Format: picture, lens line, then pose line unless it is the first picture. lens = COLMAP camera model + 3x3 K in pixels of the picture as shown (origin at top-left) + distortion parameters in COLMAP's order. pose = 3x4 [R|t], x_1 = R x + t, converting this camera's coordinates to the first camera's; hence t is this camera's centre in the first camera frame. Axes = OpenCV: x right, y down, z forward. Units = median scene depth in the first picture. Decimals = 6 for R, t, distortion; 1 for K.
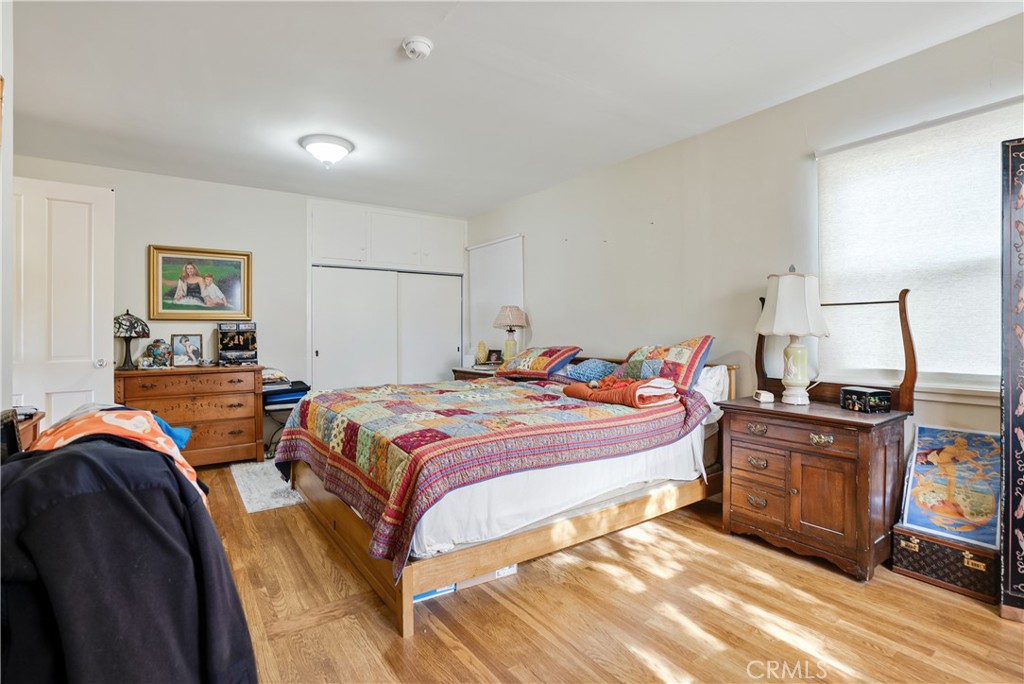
lens RADIAL K [[483.2, 0, 512.0], [0, 483.2, 342.0], [0, 0, 1]] dist [-0.000185, 0.000973]
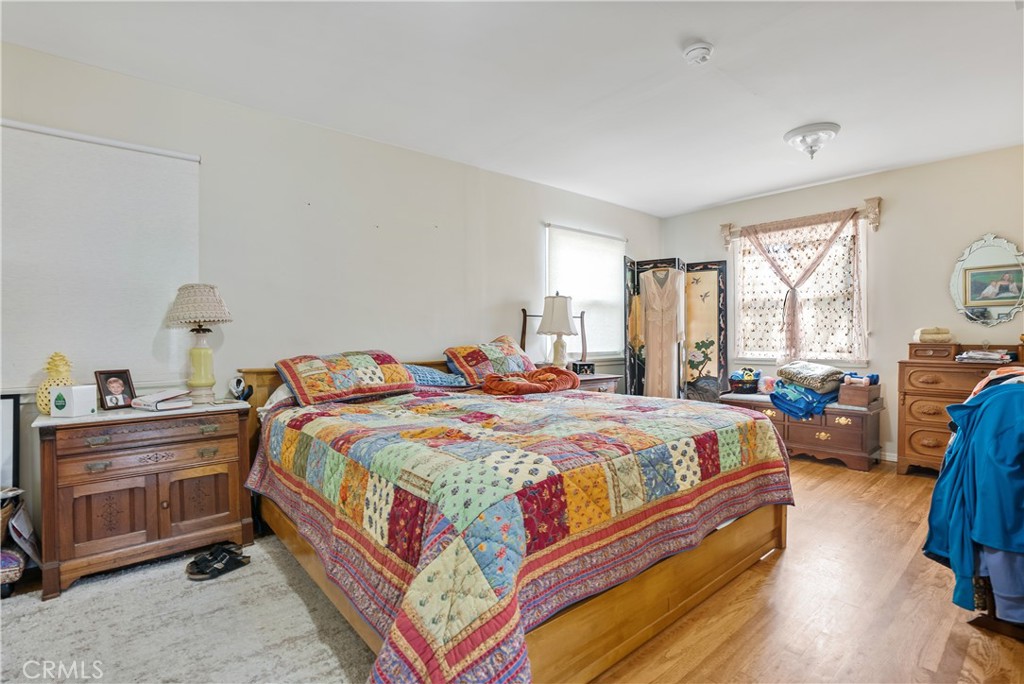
lens RADIAL K [[483.2, 0, 512.0], [0, 483.2, 342.0], [0, 0, 1]] dist [-0.000185, 0.000973]
pose [[-0.065936, -0.001277, 0.997823, -0.871841], [0.034489, 0.999399, 0.003558, 0.000426], [-0.997228, 0.034649, -0.065852, 1.077339]]
